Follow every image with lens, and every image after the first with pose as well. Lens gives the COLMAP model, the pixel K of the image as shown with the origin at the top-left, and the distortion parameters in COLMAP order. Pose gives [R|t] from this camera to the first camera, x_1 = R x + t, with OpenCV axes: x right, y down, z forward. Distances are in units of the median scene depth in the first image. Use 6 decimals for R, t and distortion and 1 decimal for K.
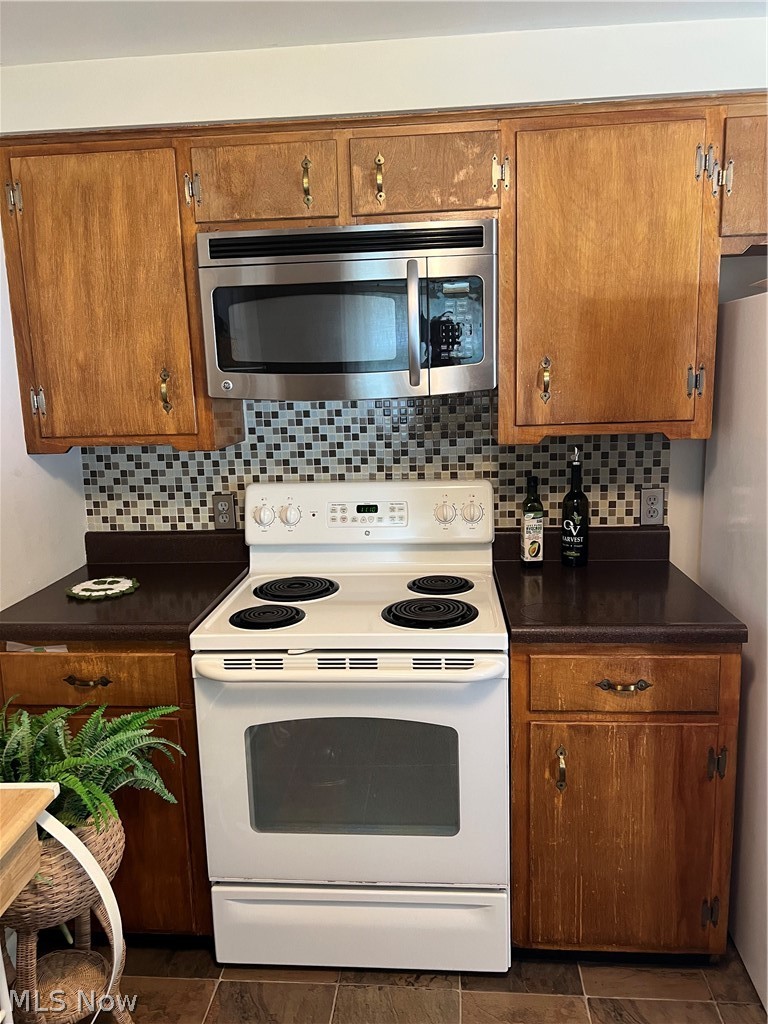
lens RADIAL K [[764.1, 0, 388.0], [0, 764.1, 508.0], [0, 0, 1]] dist [0.050633, -0.060241]
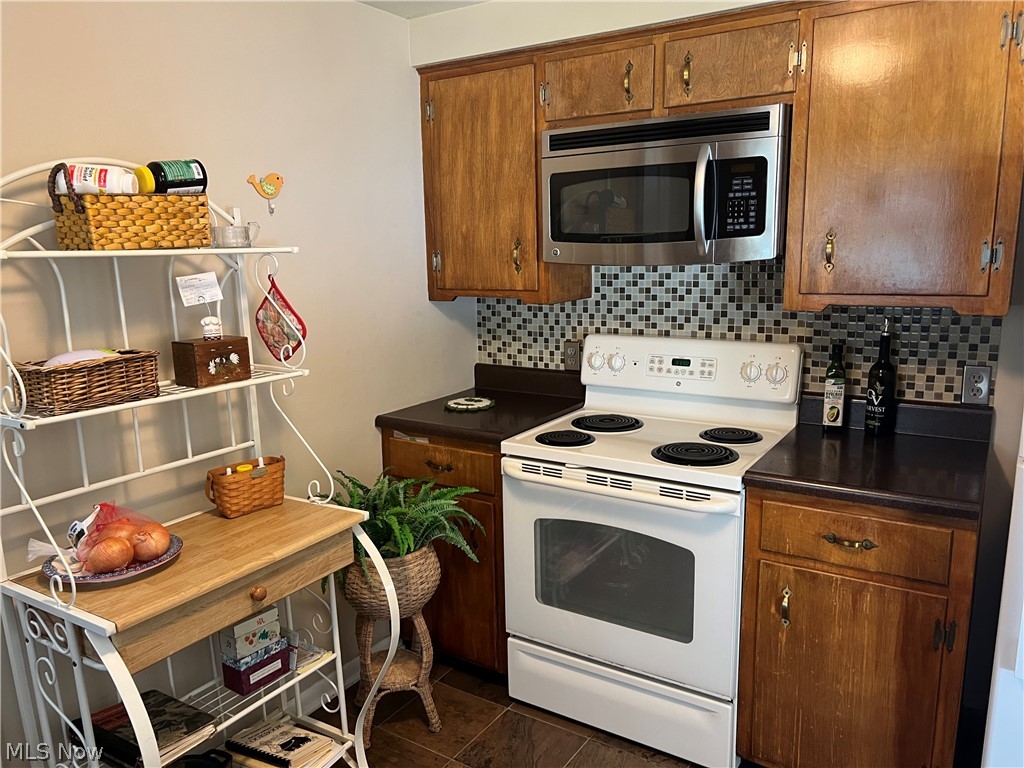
lens RADIAL K [[764.1, 0, 497.6], [0, 764.1, 394.4], [0, 0, 1]] dist [0.050633, -0.060241]
pose [[0.877940, 0.104665, -0.467189, 0.319042], [-0.087301, 0.994449, 0.058731, 0.006225], [0.470743, -0.010776, 0.882204, -0.152647]]
